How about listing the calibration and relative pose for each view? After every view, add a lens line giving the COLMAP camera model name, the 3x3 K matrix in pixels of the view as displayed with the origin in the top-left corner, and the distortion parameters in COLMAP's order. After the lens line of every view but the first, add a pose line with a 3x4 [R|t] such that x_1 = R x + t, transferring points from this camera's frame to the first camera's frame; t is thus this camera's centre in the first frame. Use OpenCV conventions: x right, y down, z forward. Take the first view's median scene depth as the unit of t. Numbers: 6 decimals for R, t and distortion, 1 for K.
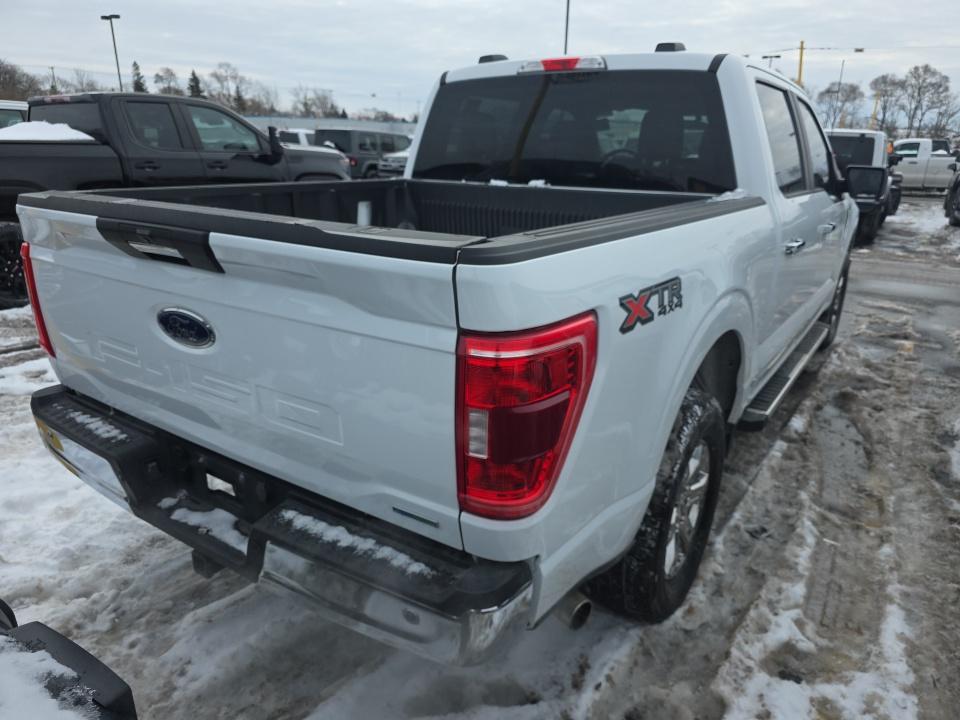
lens RADIAL K [[659.4, 0, 478.2], [0, 659.4, 370.7], [0, 0, 1]] dist [0.024318, -0.025168]
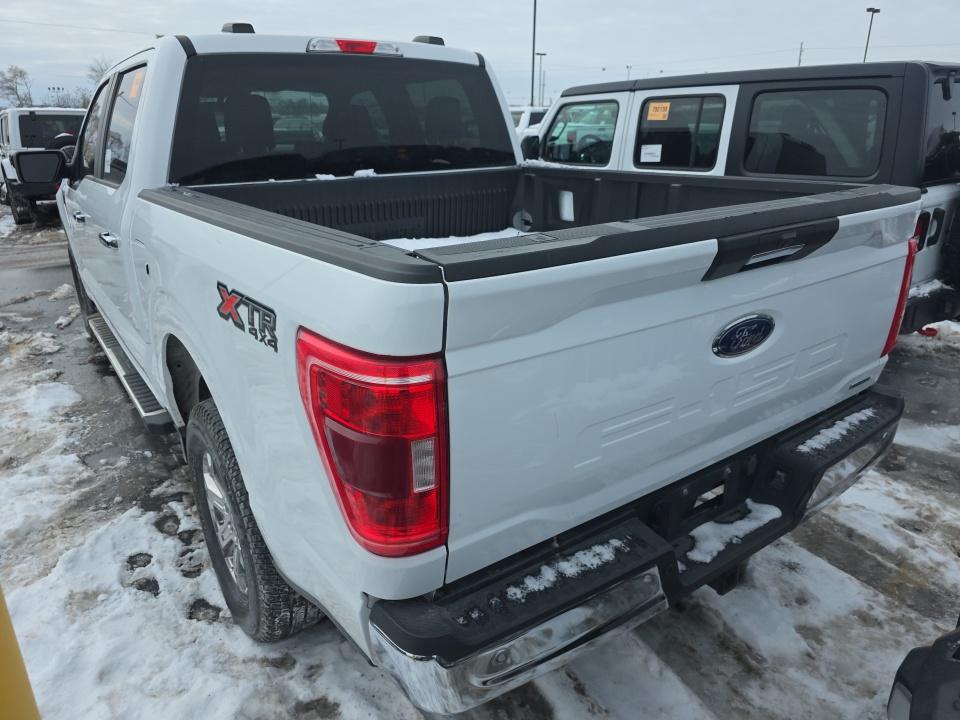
lens RADIAL K [[651.4, 0, 480.0], [0, 651.4, 360.0], [0, 0, 1]] dist [0.036336, -0.031481]
pose [[0.345112, -0.340207, 0.874732, -0.783278], [0.322759, 0.918170, 0.229761, -0.206166], [-0.881319, 0.203034, 0.426677, 0.527103]]
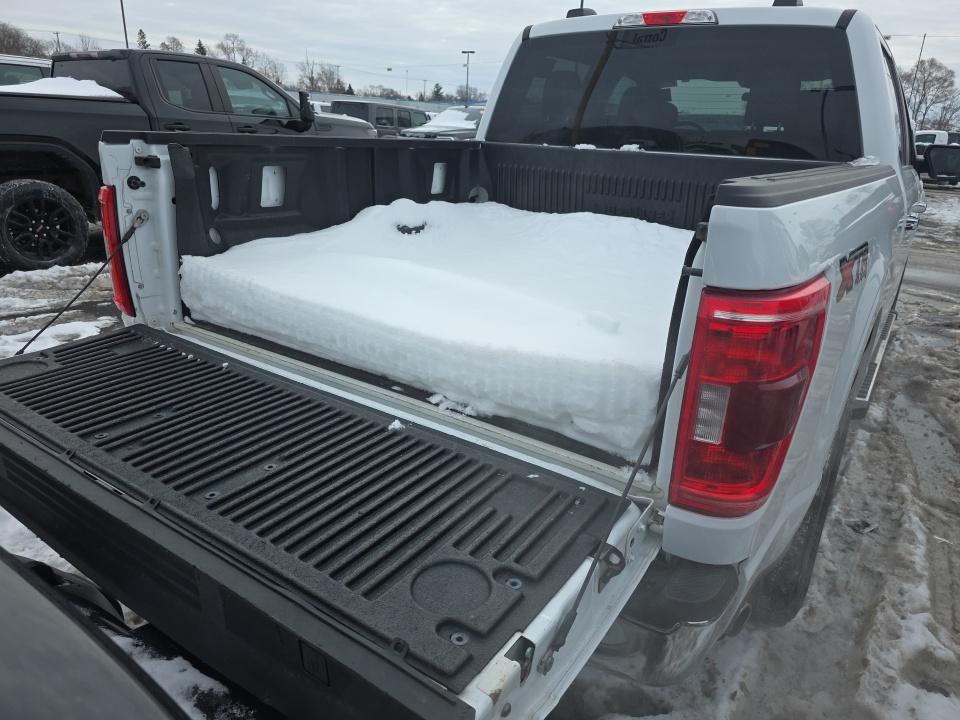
lens RADIAL K [[651.4, 0, 480.0], [0, 651.4, 360.0], [0, 0, 1]] dist [0.036336, -0.031481]
pose [[0.999542, 0.029259, 0.007741, -0.124920], [-0.029367, 0.999467, 0.014239, 0.010133], [-0.007320, -0.014459, 0.999869, 0.073435]]
